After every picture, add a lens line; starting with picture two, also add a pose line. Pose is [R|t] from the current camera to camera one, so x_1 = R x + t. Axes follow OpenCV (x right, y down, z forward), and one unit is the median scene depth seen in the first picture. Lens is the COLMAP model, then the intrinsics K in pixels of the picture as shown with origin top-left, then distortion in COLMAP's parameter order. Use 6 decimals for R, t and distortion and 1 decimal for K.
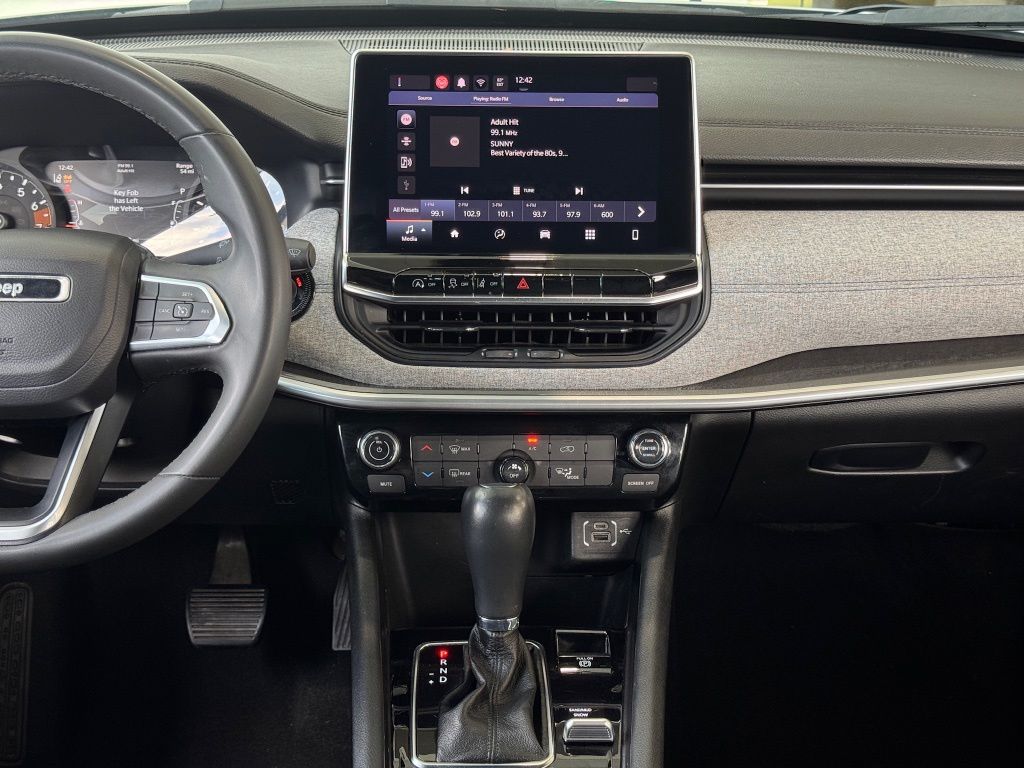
lens RADIAL K [[1425.8, 0, 515.4], [0, 1425.8, 394.7], [0, 0, 1]] dist [0.269314, -1.108456]
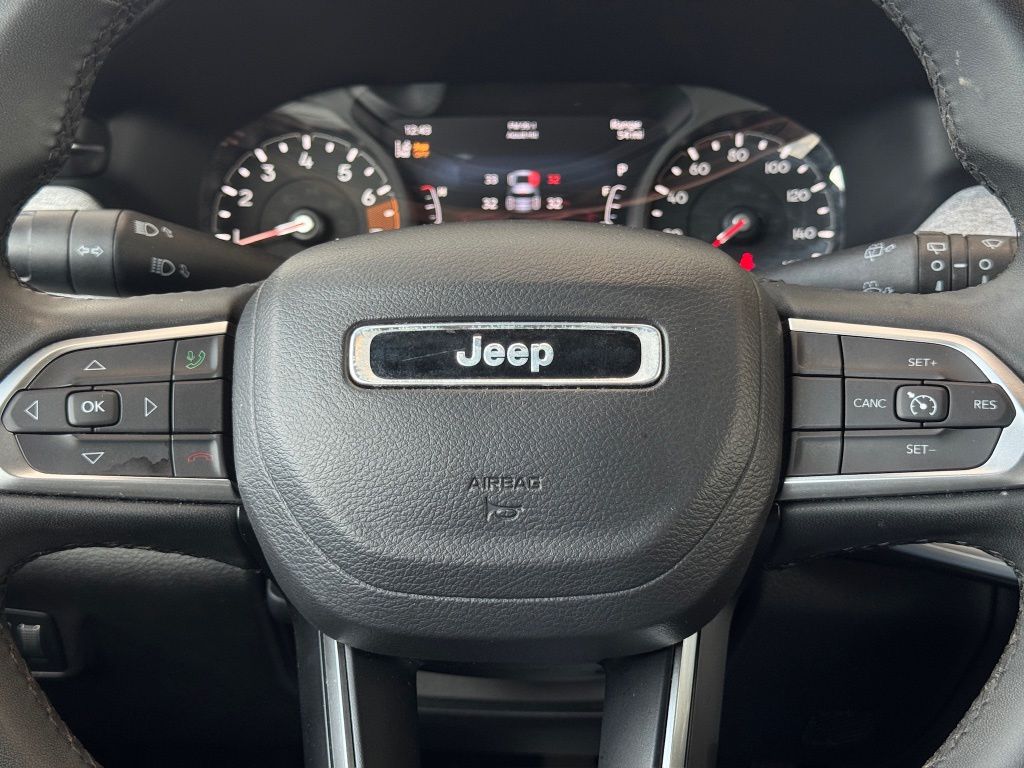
lens RADIAL K [[1425.8, 0, 515.4], [0, 1425.8, 394.7], [0, 0, 1]] dist [0.269314, -1.108456]
pose [[0.999284, -0.005387, -0.037461, -0.289940], [0.004326, 0.999589, -0.028344, -0.043383], [0.037599, 0.028161, 0.998896, 0.511770]]
